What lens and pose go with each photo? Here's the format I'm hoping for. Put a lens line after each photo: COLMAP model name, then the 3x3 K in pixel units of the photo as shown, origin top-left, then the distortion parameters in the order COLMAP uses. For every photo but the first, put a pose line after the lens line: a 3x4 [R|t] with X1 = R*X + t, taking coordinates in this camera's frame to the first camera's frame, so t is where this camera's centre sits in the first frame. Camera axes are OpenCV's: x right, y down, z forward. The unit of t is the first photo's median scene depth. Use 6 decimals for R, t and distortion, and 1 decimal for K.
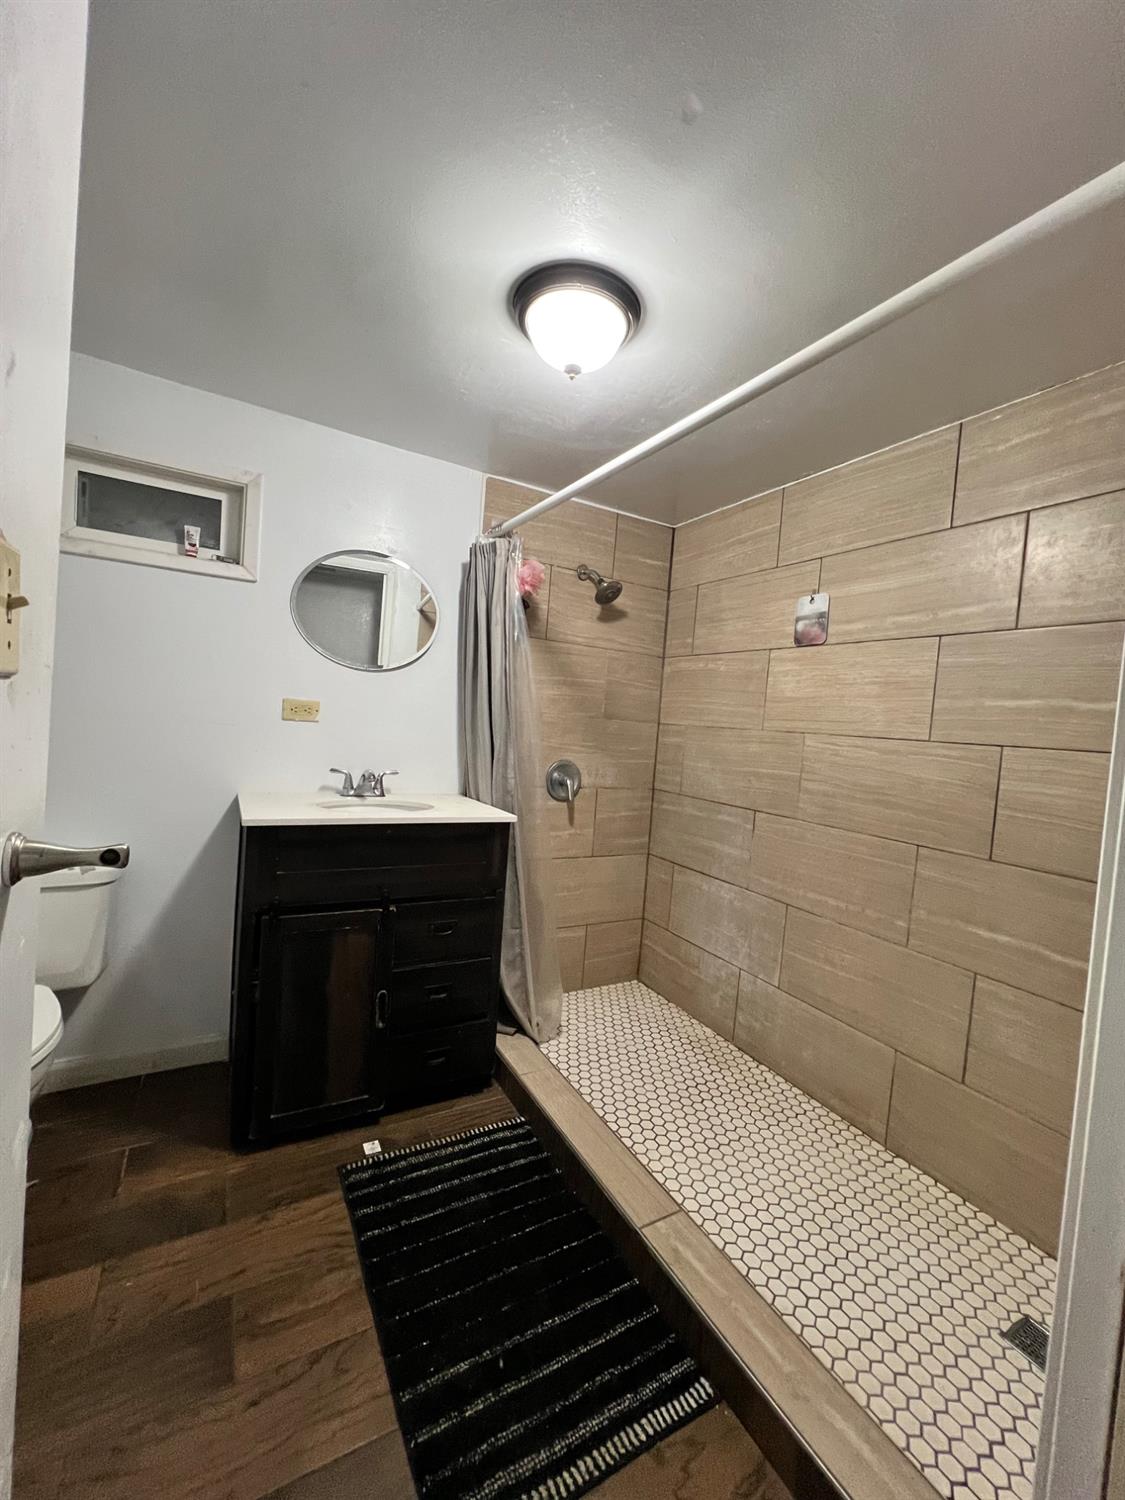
lens RADIAL K [[601.4, 0, 565.5], [0, 601.4, 743.4], [0, 0, 1]] dist [-0.005761, 0.000522]
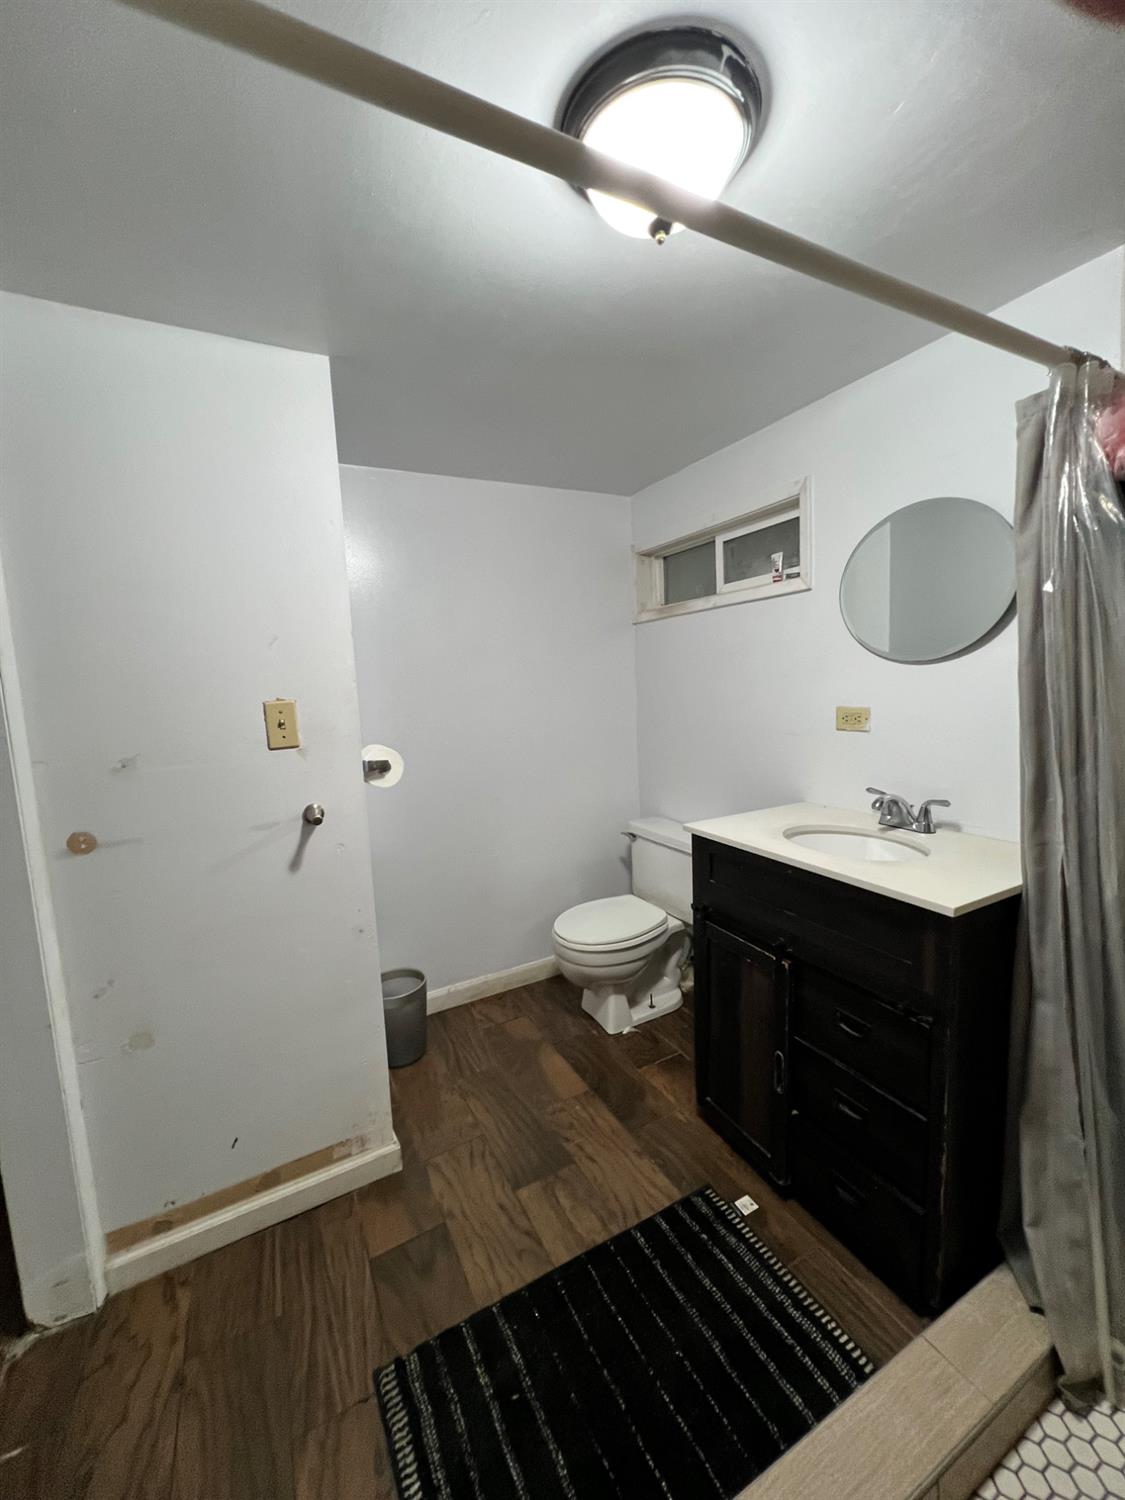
lens RADIAL K [[601.4, 0, 568.4], [0, 601.4, 744.3], [0, 0, 1]] dist [-0.005761, 0.000522]
pose [[-0.044121, 0.037776, -0.998312, 0.502294], [0.011161, 0.999241, 0.037317, -0.060000], [0.998964, -0.009495, -0.044509, 0.672003]]
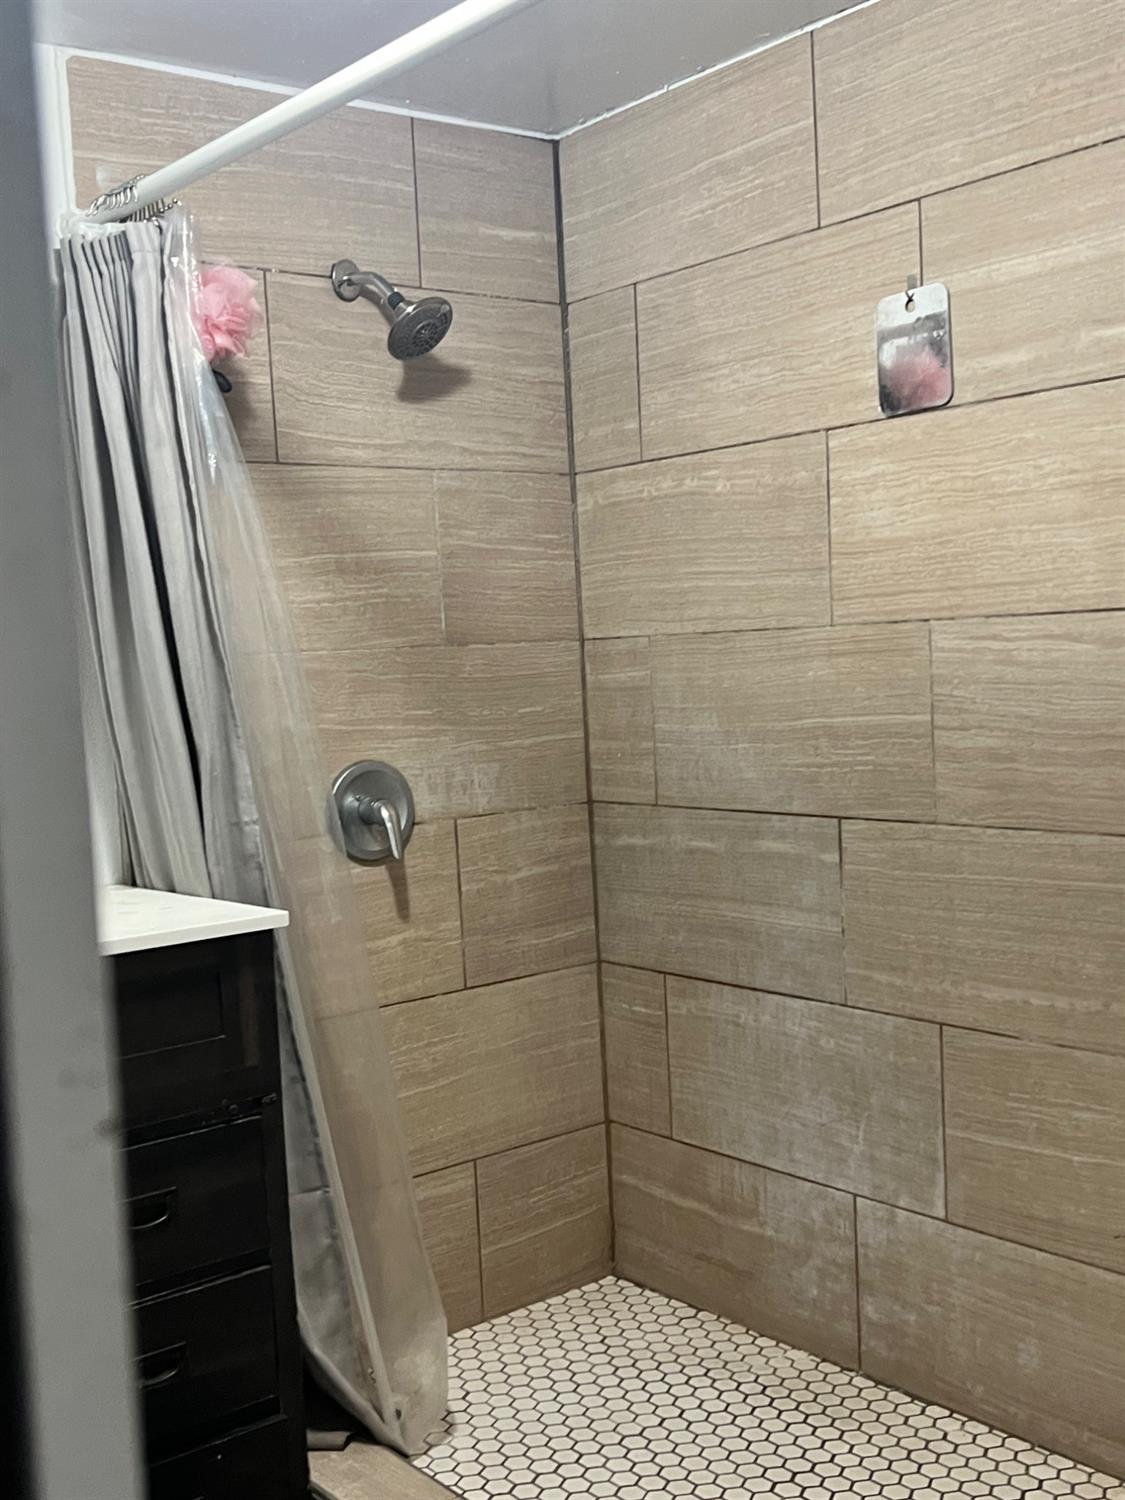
lens RADIAL K [[1684.6, 0, 562.2], [0, 1684.6, 753.4], [0, 0, 1]] dist [0.056810, 0.000000]
pose [[0.978702, -0.136095, 0.153687, -0.051957], [0.131072, 0.990466, 0.042402, -0.008339], [-0.157992, -0.021355, 0.987209, -0.139163]]
